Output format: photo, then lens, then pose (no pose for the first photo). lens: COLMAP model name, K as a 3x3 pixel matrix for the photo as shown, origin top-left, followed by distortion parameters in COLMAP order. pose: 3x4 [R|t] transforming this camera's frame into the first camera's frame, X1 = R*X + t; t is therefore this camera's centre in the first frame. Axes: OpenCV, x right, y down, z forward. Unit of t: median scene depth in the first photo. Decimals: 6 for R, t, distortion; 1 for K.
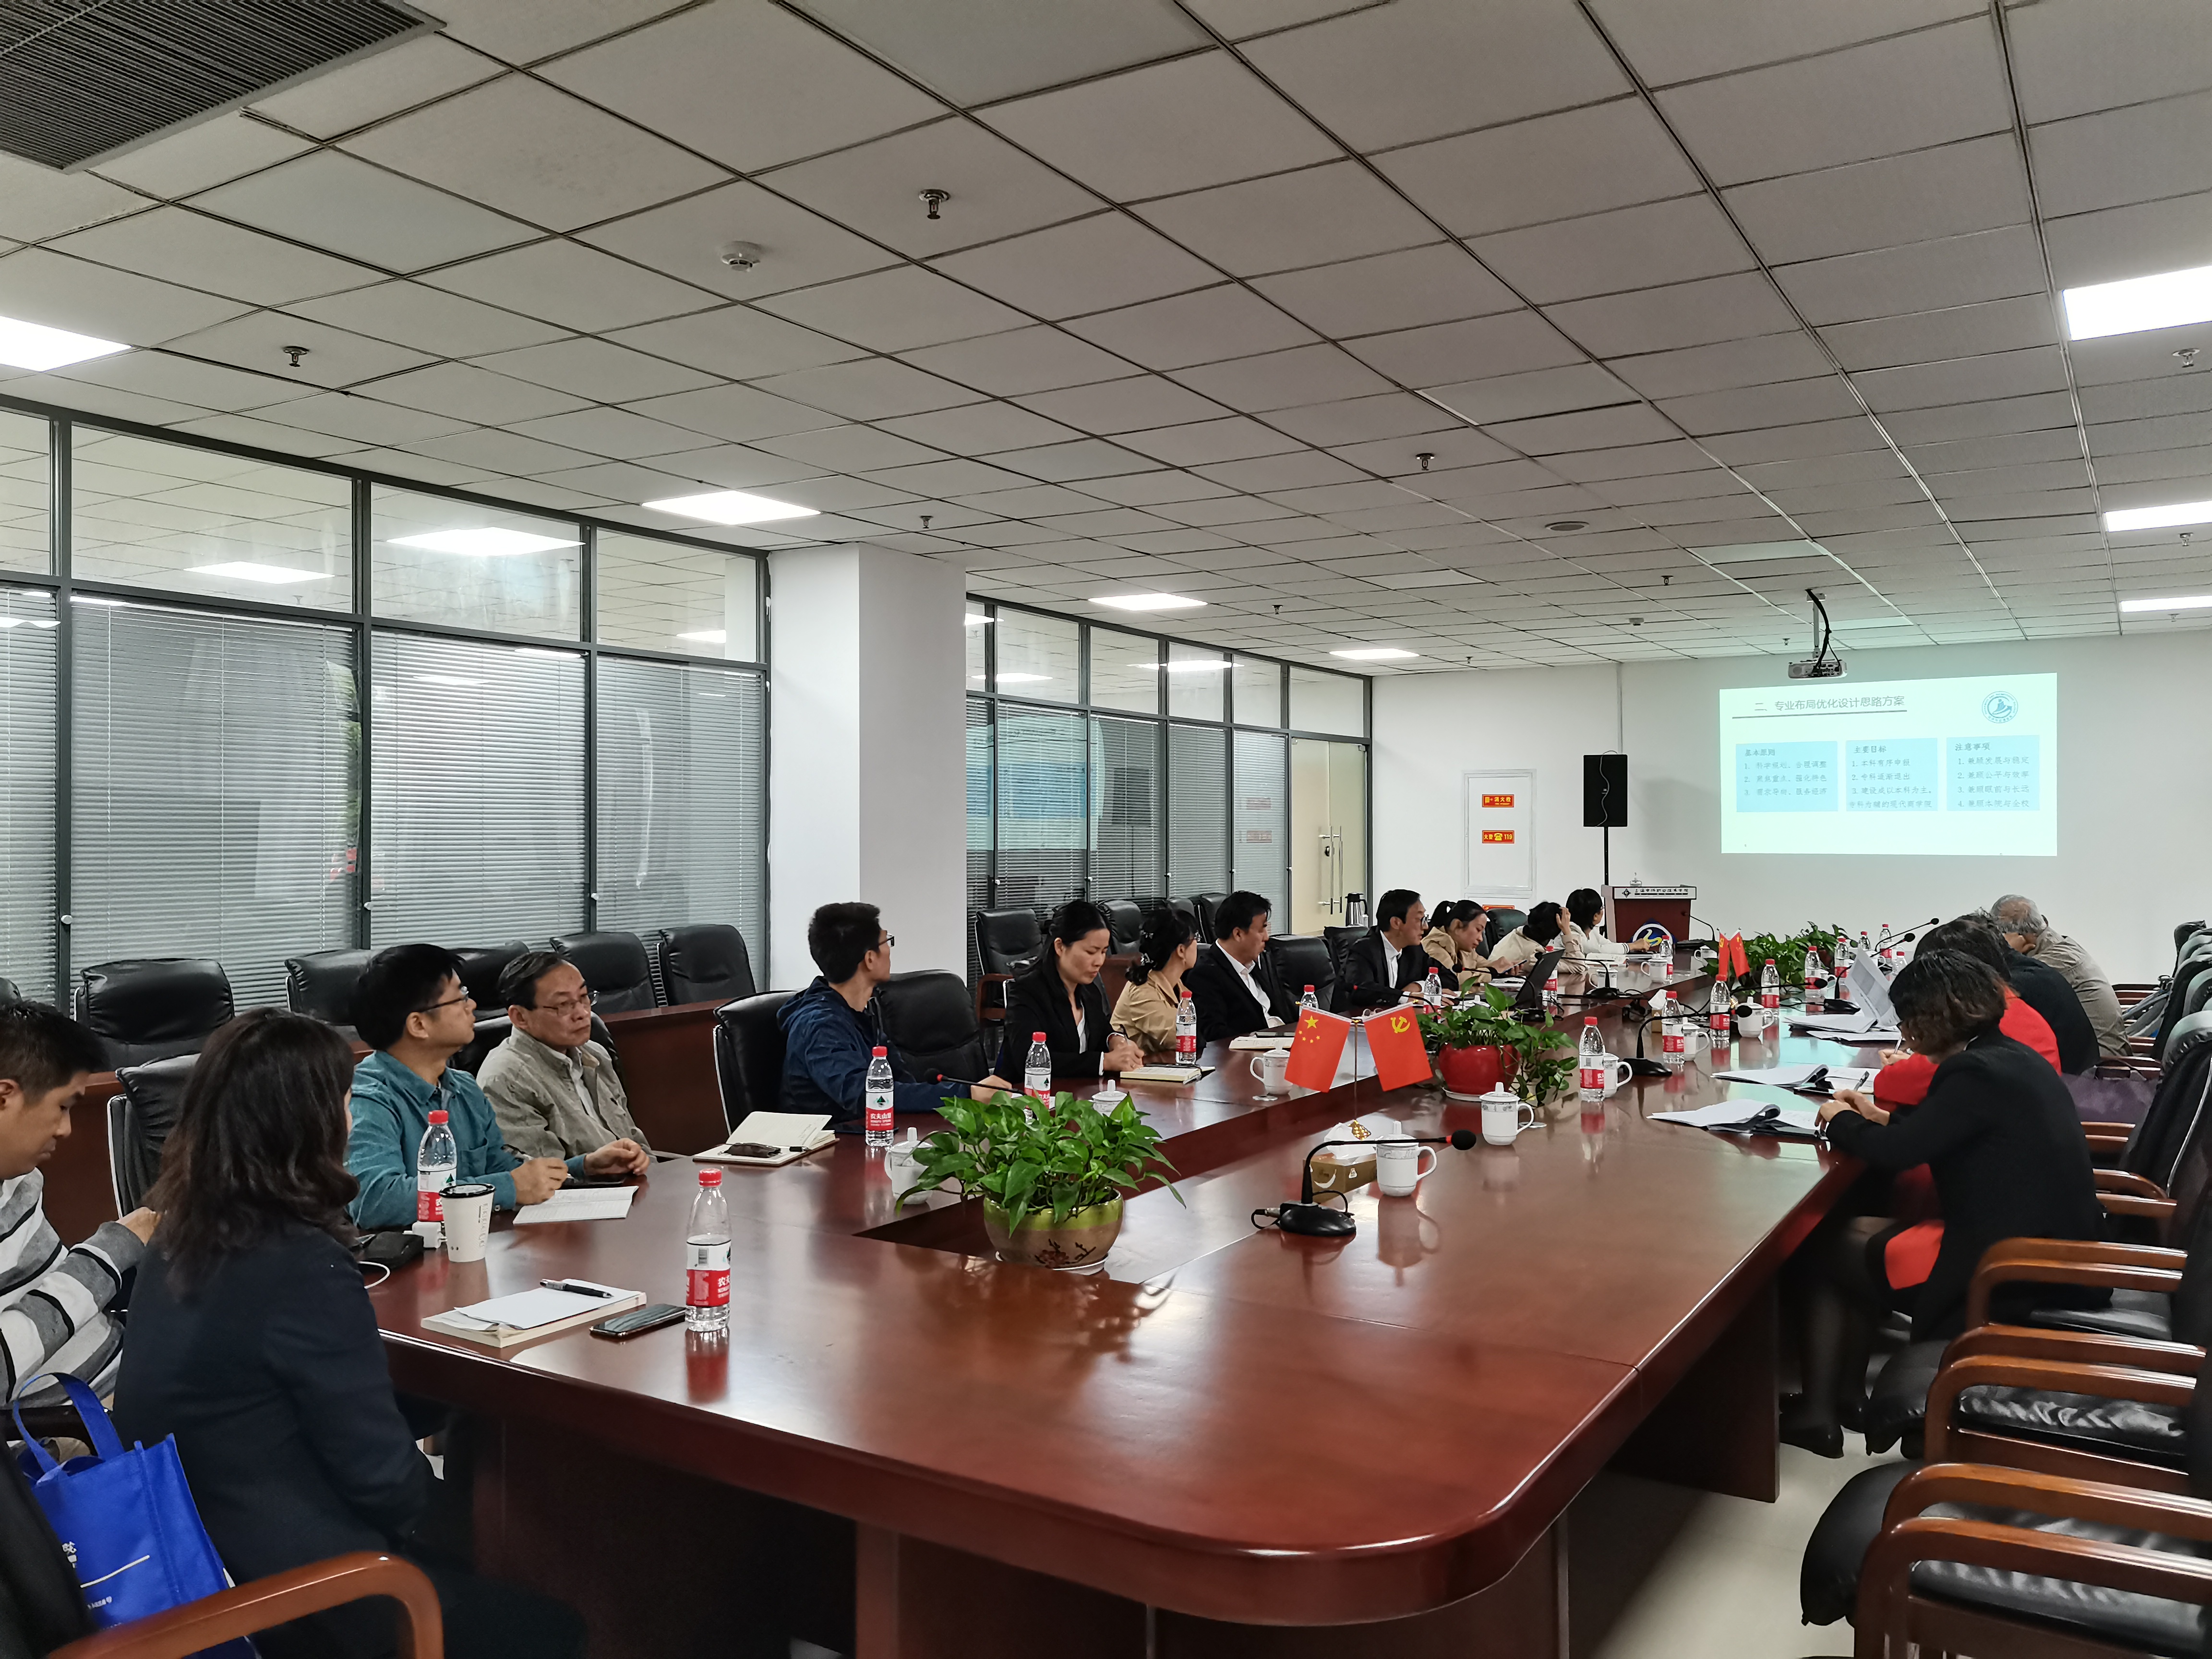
lens RADIAL K [[1647.3, 0, 1085.8], [0, 1647.3, 826.3], [0, 0, 1]] dist [-0.018877, 0.013452]
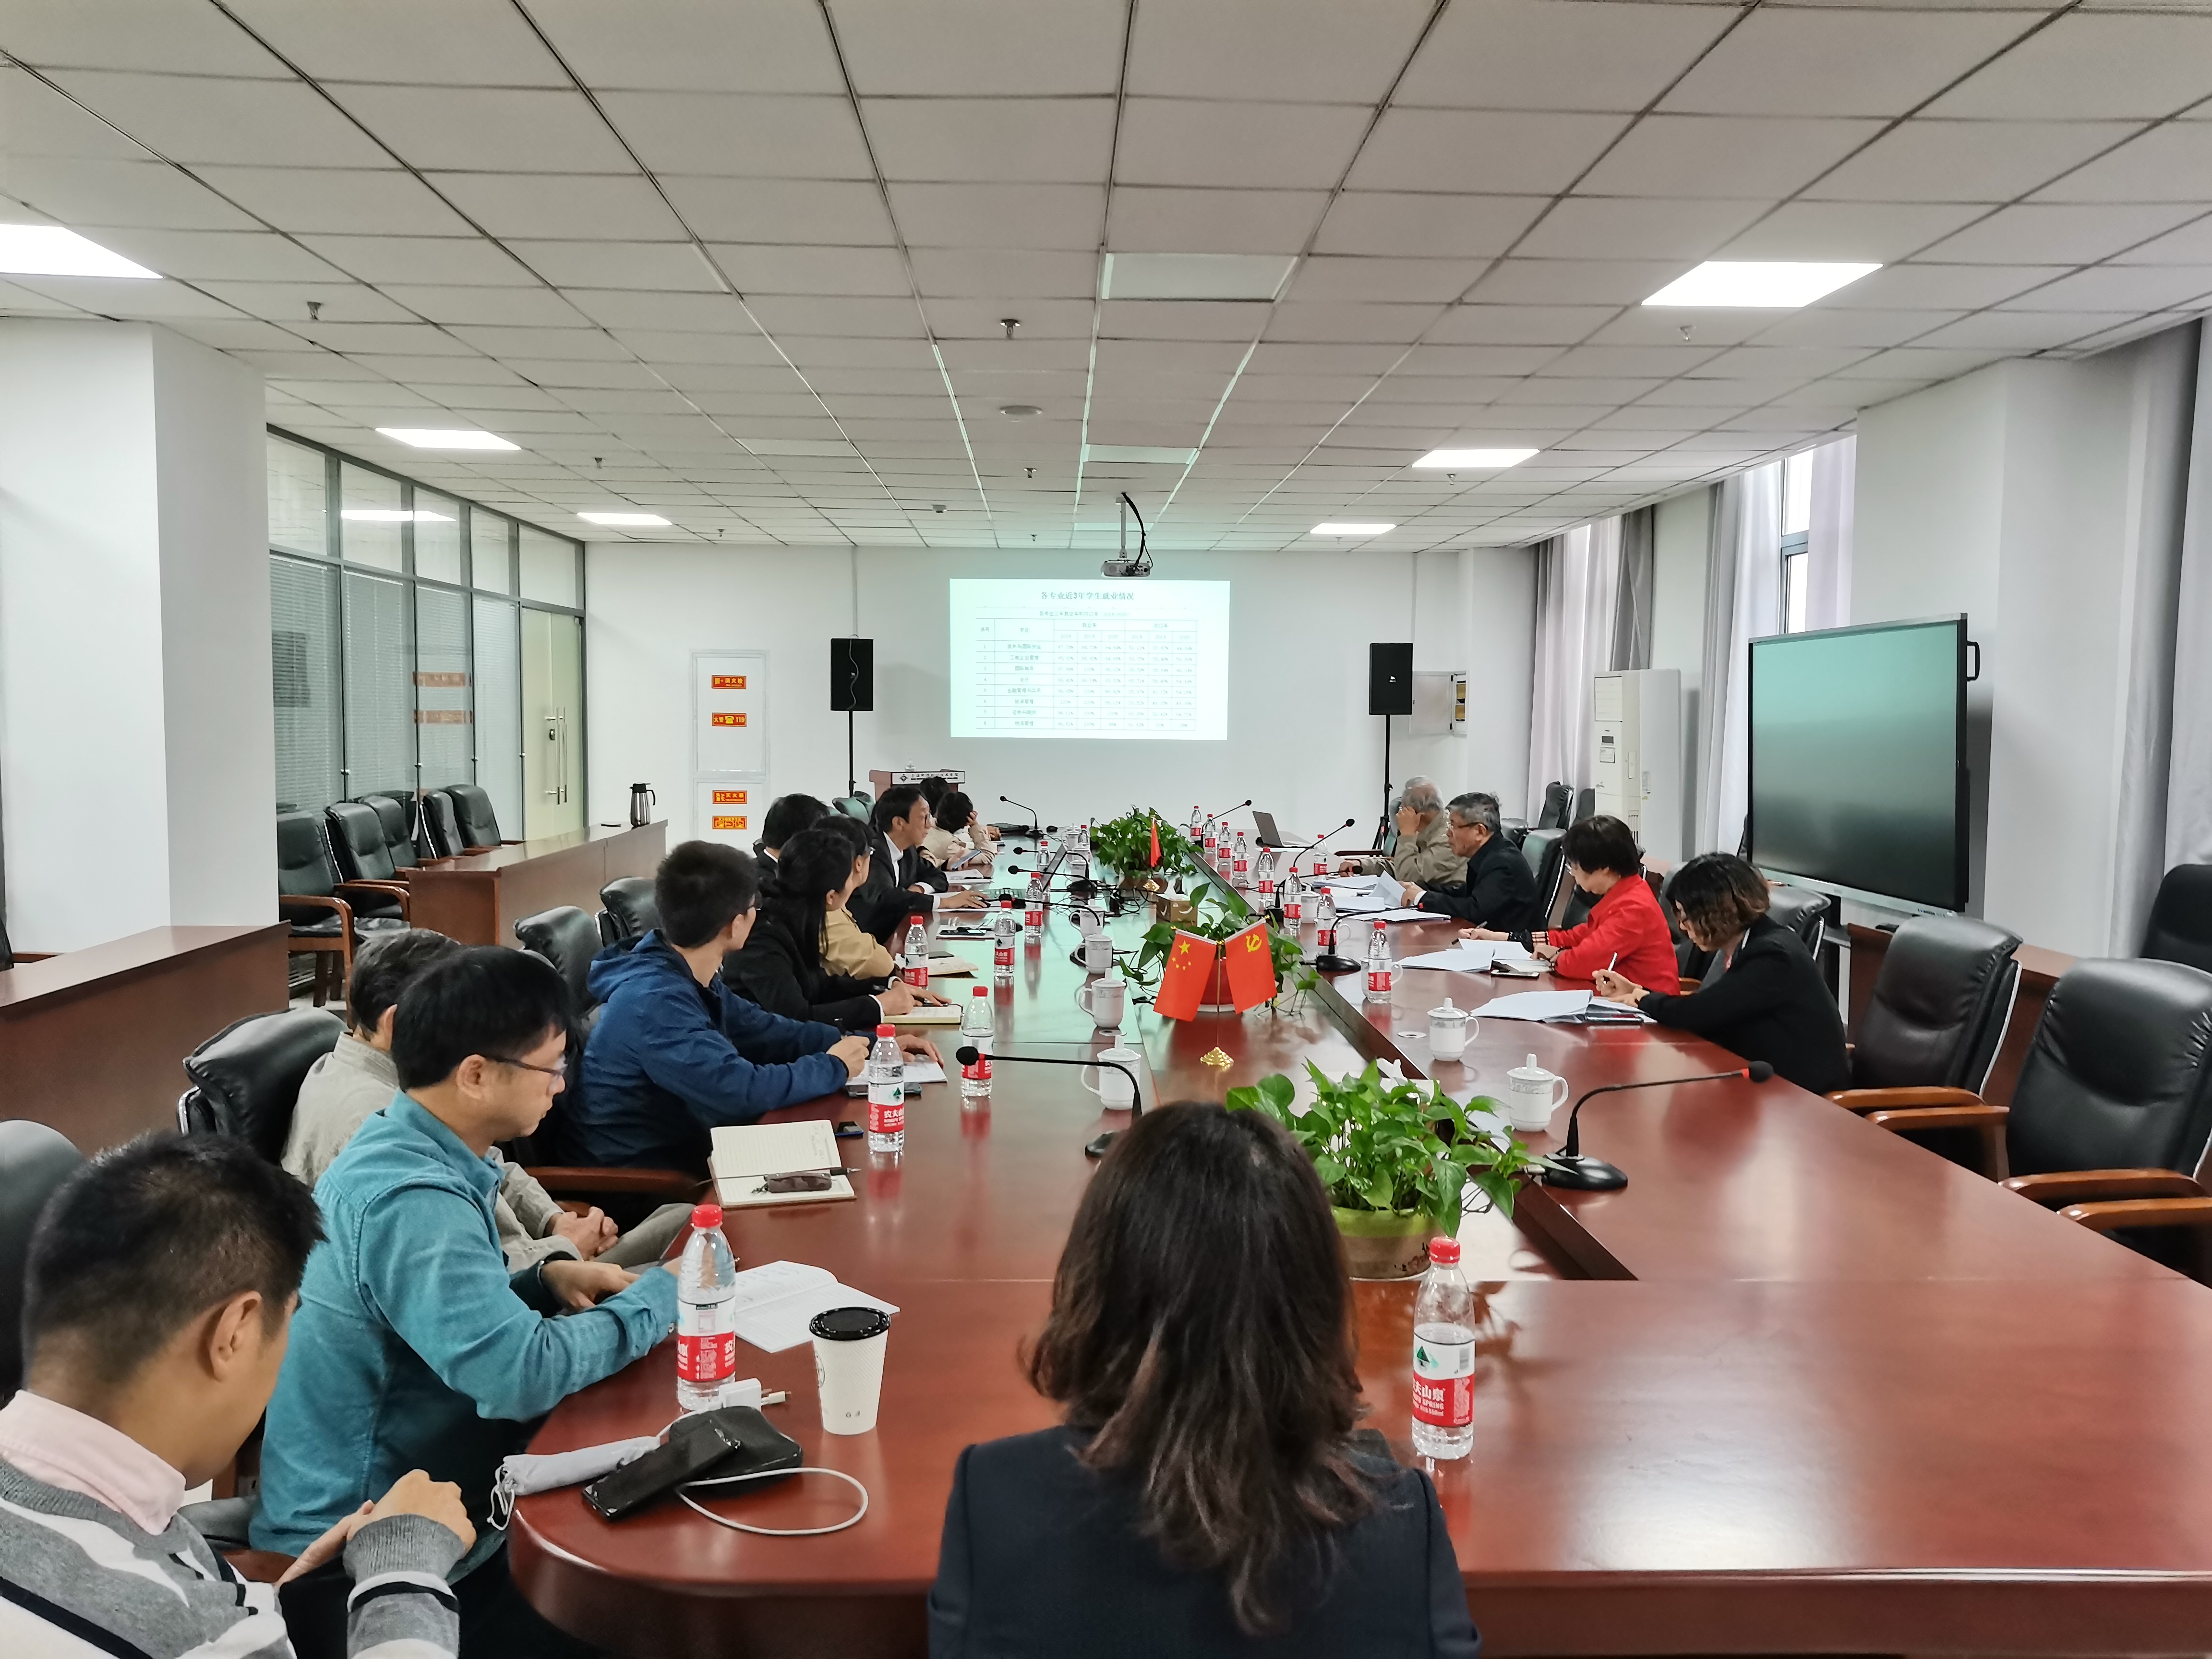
lens RADIAL K [[1647.3, 0, 1119.7], [0, 1647.3, 827.9], [0, 0, 1]] dist [-0.018877, 0.013452]
pose [[0.819132, -0.030742, 0.572781, -0.140383], [-0.013623, 0.997238, 0.073006, -0.004630], [-0.573444, -0.067605, 0.816451, 0.094089]]
